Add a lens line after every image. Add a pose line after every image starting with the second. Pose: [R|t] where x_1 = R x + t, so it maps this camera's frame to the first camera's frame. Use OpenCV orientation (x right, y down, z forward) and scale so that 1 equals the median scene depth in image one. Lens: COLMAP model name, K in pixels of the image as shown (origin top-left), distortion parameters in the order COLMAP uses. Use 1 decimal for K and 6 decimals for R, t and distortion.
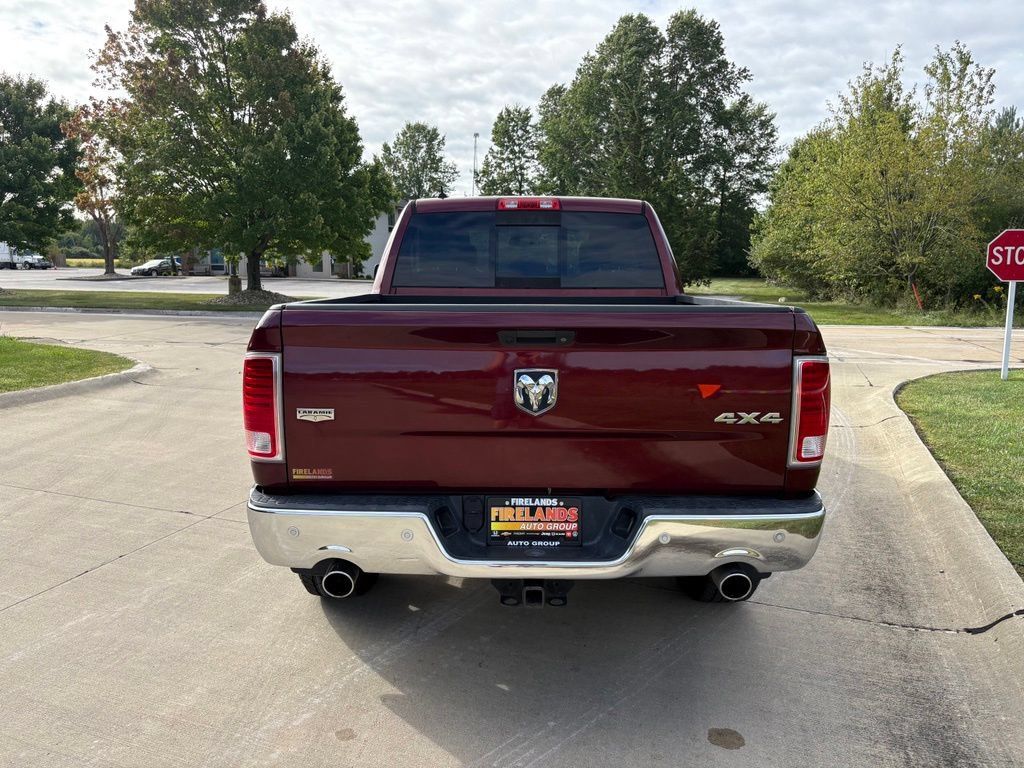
lens RADIAL K [[776.3, 0, 510.3], [0, 776.3, 383.5], [0, 0, 1]] dist [0.032124, -0.037992]
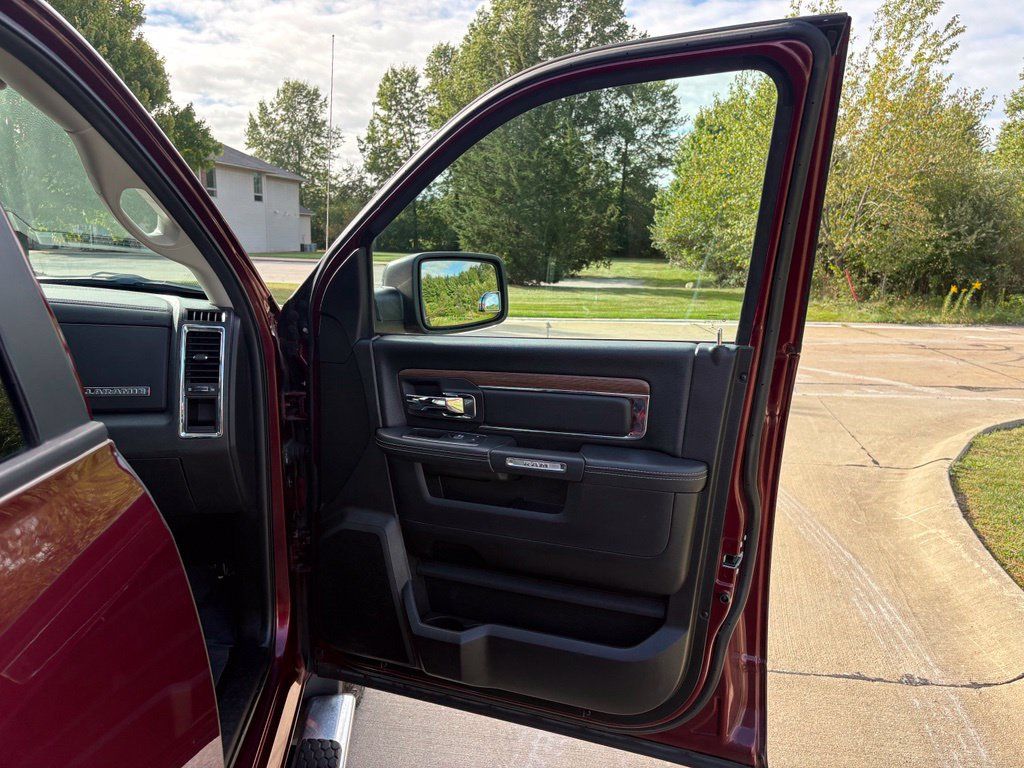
lens RADIAL K [[776.3, 0, 518.0], [0, 776.3, 399.3], [0, 0, 1]] dist [0.032124, -0.037992]
pose [[0.991436, -0.012460, 0.130001, 0.033058], [0.006136, 0.998783, 0.048936, -0.017934], [-0.130452, -0.047720, 0.990306, 0.118582]]
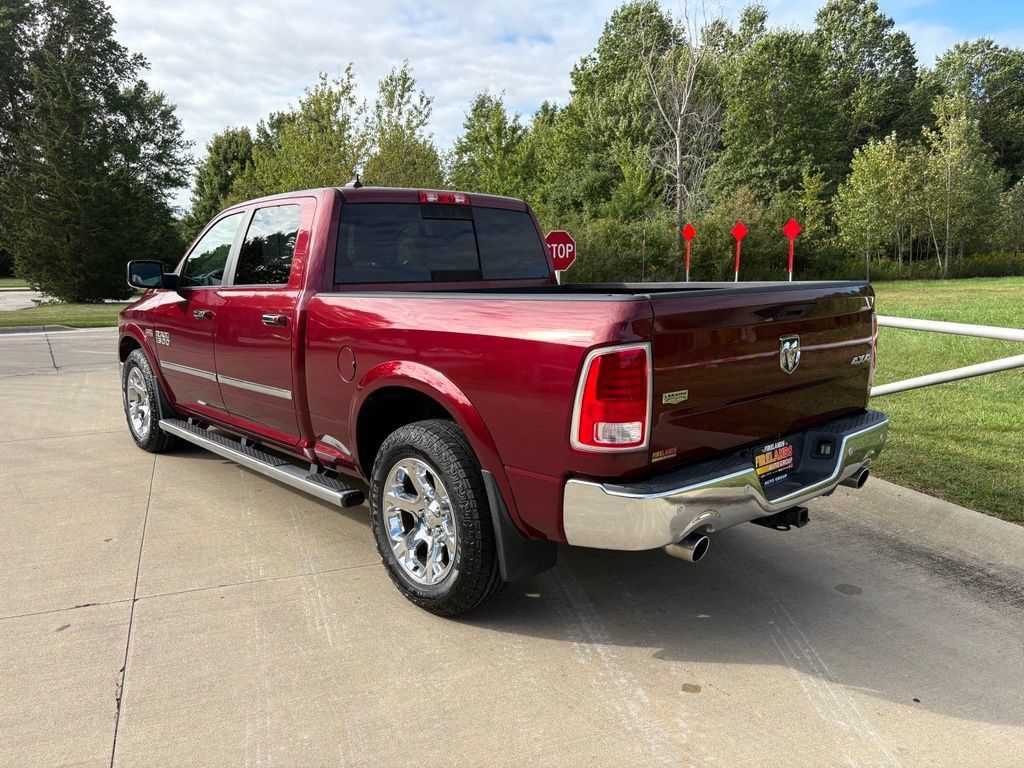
lens RADIAL K [[776.3, 0, 512.8], [0, 776.3, 387.0], [0, 0, 1]] dist [0.032124, -0.037992]
pose [[0.737717, -0.120680, 0.664237, -0.068764], [0.115103, 0.991971, 0.052387, -0.003374], [-0.665226, 0.037809, 0.745684, 0.021909]]
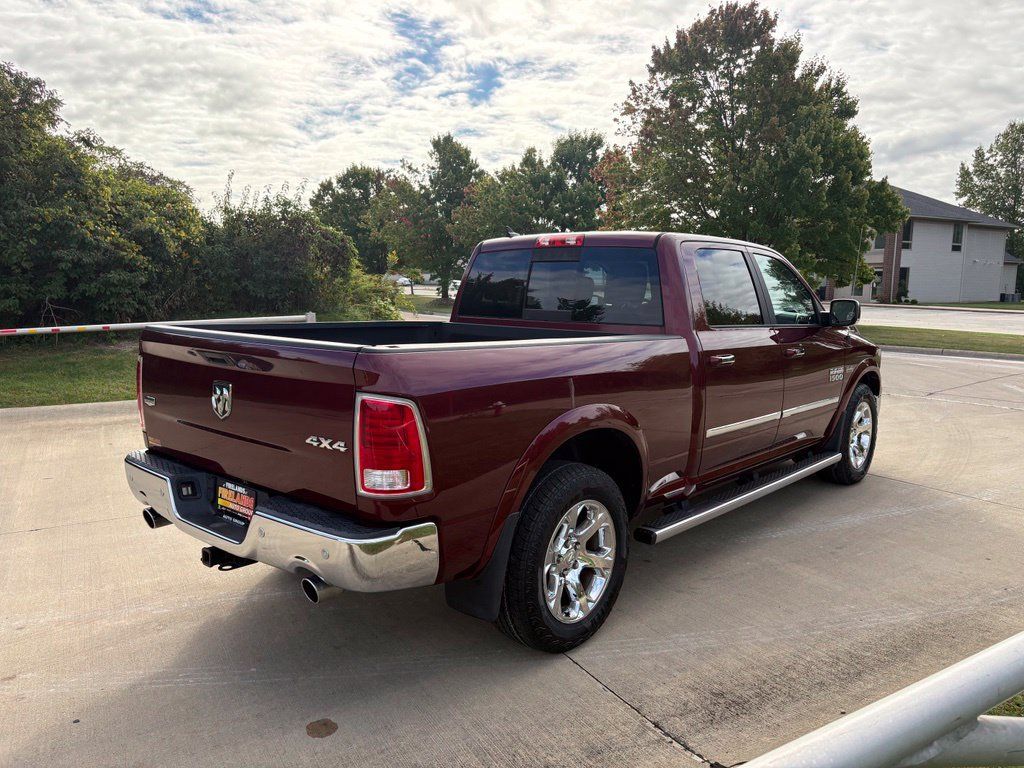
lens RADIAL K [[776.3, 0, 504.0], [0, 776.3, 390.6], [0, 0, 1]] dist [0.032124, -0.037992]
pose [[0.755059, 0.090956, -0.649317, 0.075047], [-0.103205, 0.994473, 0.019294, -0.004915], [0.647483, 0.052444, 0.760273, 0.018926]]
